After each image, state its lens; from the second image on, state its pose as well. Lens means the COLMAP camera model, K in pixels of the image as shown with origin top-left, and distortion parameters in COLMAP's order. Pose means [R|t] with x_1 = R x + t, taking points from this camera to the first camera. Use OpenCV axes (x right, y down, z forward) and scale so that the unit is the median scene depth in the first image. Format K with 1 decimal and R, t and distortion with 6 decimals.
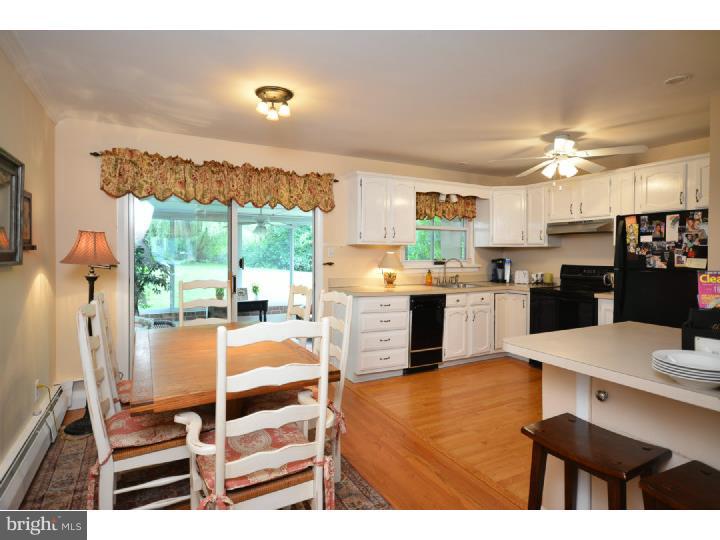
lens RADIAL K [[402.6, 0, 364.6], [0, 402.6, 259.1], [0, 0, 1]] dist [-0.001250, 0.000447]
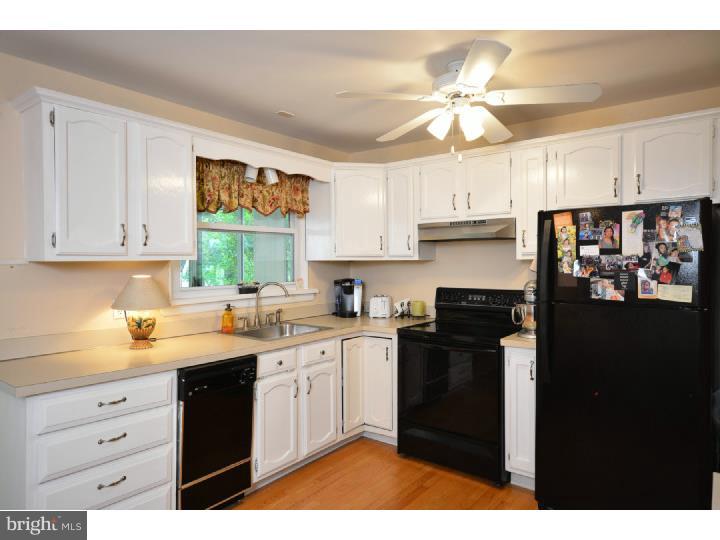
lens RADIAL K [[453.8, 0, 360.0], [0, 453.8, 270.0], [0, 0, 1]] dist [0.025328, 0.000591]
pose [[0.925072, -0.016102, 0.379450, 0.100776], [0.013312, 0.999862, 0.009975, -0.025969], [-0.379558, -0.004176, 0.925159, 0.394434]]
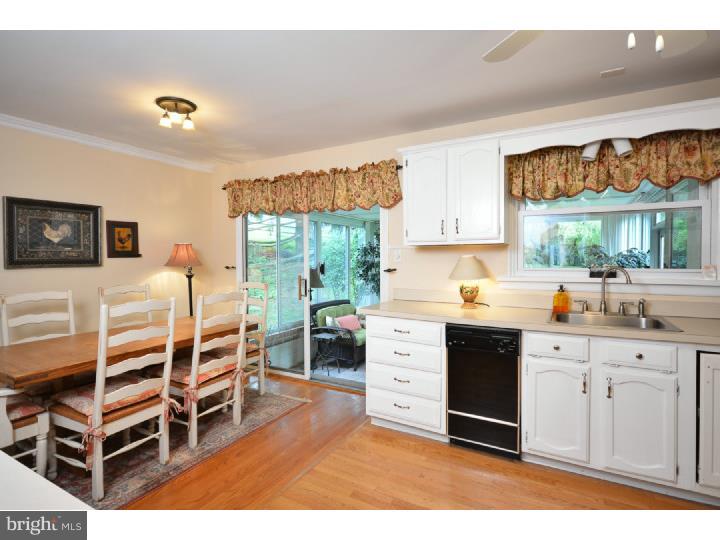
lens RADIAL K [[360.8, 0, 360.0], [0, 360.8, 266.7], [0, 0, 1]] dist [0.003214, 0.000669]
pose [[0.533387, 0.015258, -0.845734, 0.483518], [-0.006718, 0.999882, 0.013802, -0.005583], [0.845845, -0.001680, 0.533426, 0.535716]]
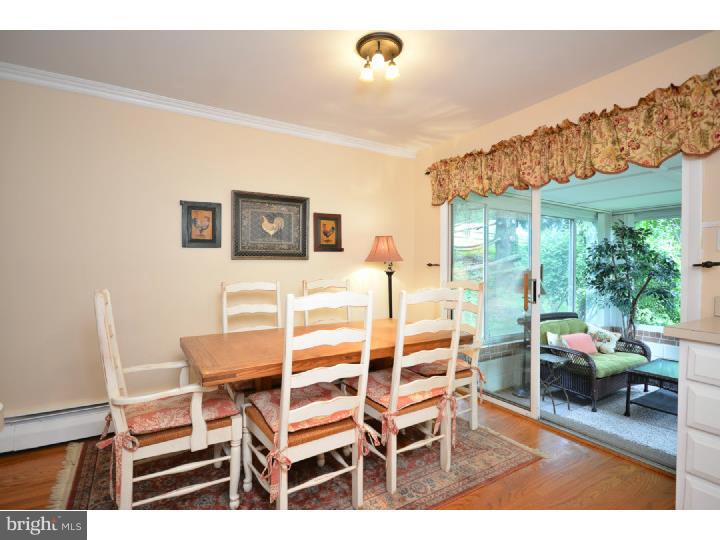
lens RADIAL K [[360.8, 0, 360.0], [0, 360.8, 266.7], [0, 0, 1]] dist [0.003214, 0.000669]
pose [[0.041901, -0.001720, -0.999120, 0.302565], [-0.015863, 0.999871, -0.002387, 0.020720], [0.998996, 0.015949, 0.041868, 0.555598]]
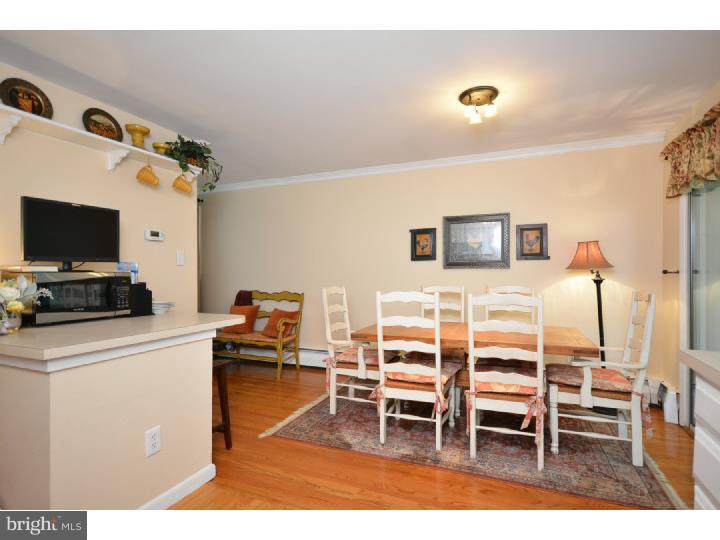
lens RADIAL K [[376.1, 0, 375.0], [0, 376.1, 271.2], [0, 0, 1]] dist [0.001444, 0.000347]
pose [[-0.772732, -0.003545, -0.634722, 0.336746], [-0.009239, 0.999941, 0.005664, 0.011665], [0.634665, 0.010241, -0.772720, 0.930663]]
